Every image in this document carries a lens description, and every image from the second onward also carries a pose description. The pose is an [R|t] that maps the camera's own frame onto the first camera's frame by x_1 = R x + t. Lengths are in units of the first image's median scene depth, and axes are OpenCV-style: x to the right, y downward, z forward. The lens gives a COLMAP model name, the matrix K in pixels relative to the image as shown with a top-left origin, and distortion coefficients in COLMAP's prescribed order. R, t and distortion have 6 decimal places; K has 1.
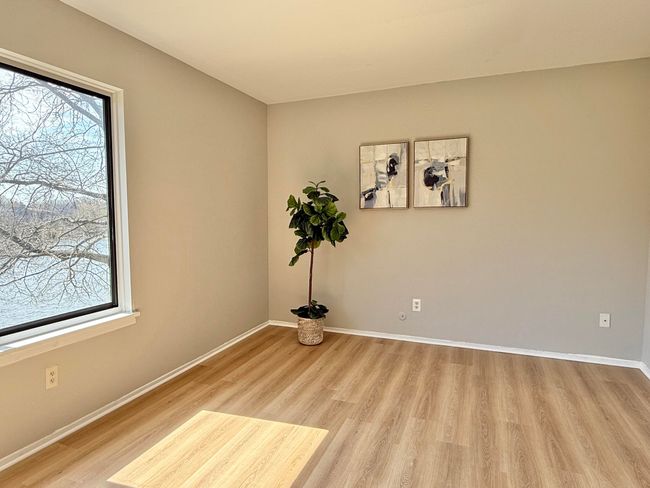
lens RADIAL K [[396.1, 0, 322.4], [0, 396.1, 243.5], [0, 0, 1]] dist [-0.002362, 0.002560]
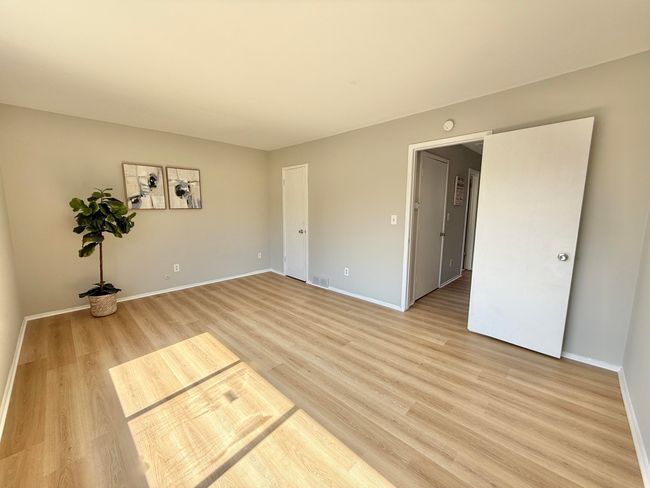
lens RADIAL K [[257.8, 0, 324.0], [0, 257.8, 244.2], [0, 0, 1]] dist [-0.009445, 0.001108]
pose [[0.373039, -0.122911, 0.919638, -0.571194], [0.070937, 0.992064, 0.103816, -0.012290], [-0.925100, 0.026509, 0.378797, 0.024856]]
